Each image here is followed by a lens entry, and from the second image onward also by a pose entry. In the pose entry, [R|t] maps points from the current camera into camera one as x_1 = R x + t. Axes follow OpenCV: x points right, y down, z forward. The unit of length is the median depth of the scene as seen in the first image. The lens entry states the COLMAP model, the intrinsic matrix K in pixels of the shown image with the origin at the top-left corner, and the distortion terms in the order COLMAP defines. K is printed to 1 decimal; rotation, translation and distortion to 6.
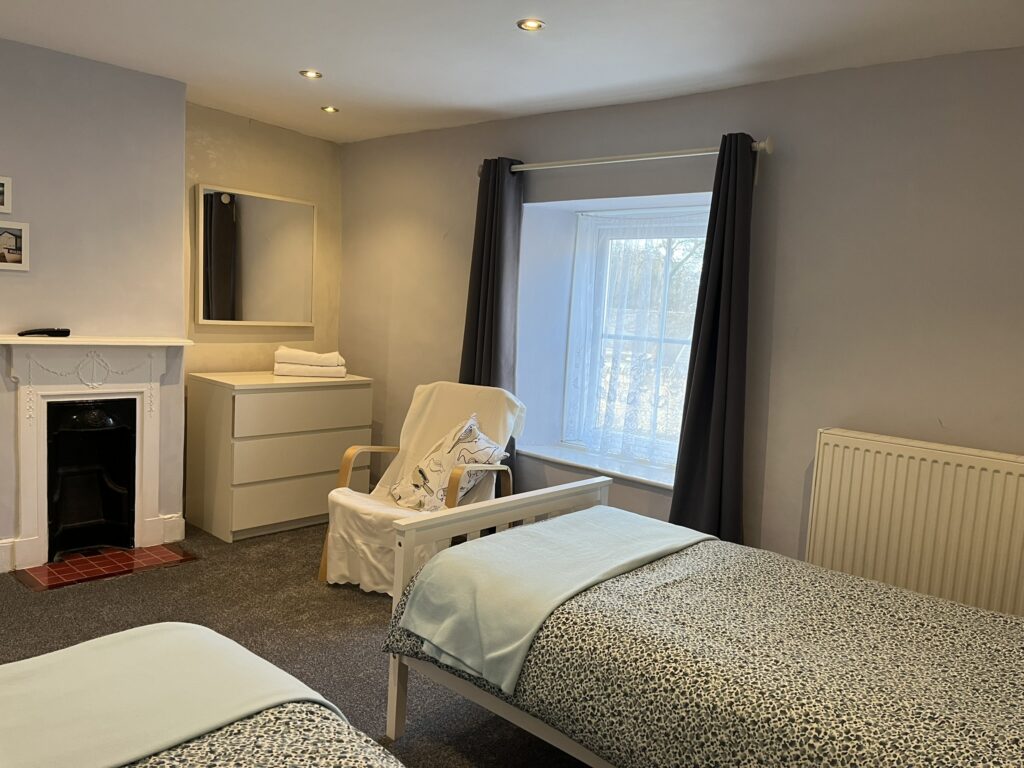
lens RADIAL K [[777.4, 0, 509.2], [0, 777.4, 384.1], [0, 0, 1]] dist [0.058338, -0.061645]
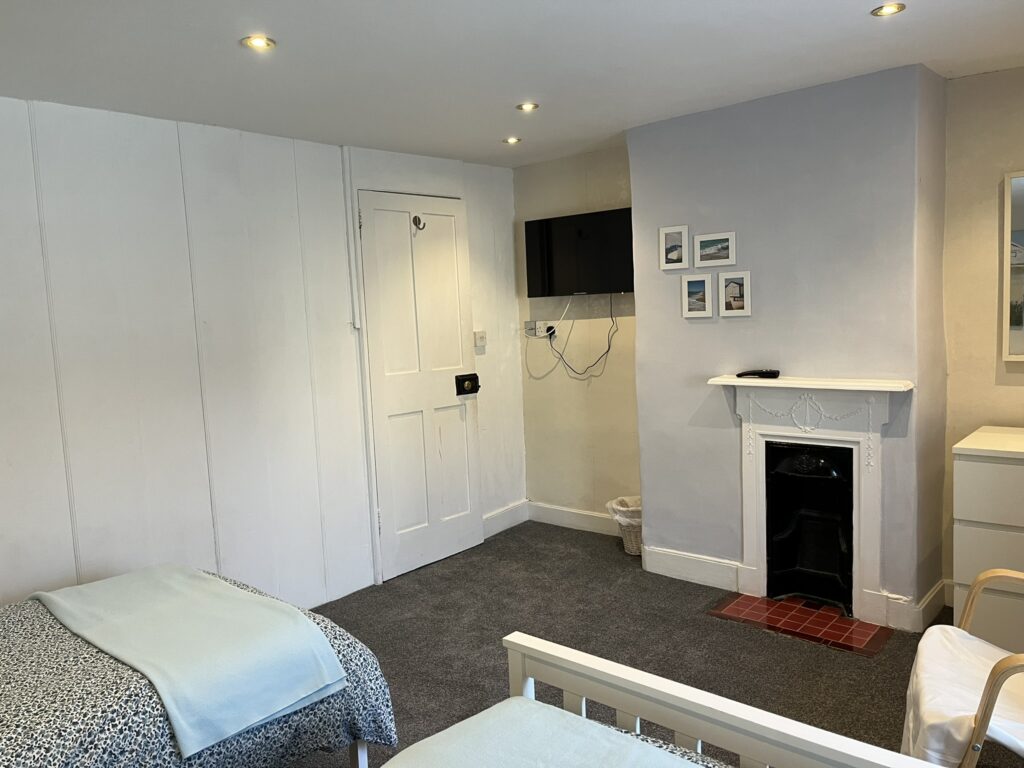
lens RADIAL K [[777.4, 0, 509.2], [0, 777.4, 384.1], [0, 0, 1]] dist [0.058338, -0.061645]
pose [[0.029153, 0.037960, -0.998854, 0.414516], [-0.051909, 0.997988, 0.036412, -0.070052], [0.998226, 0.050788, 0.031065, 0.620508]]
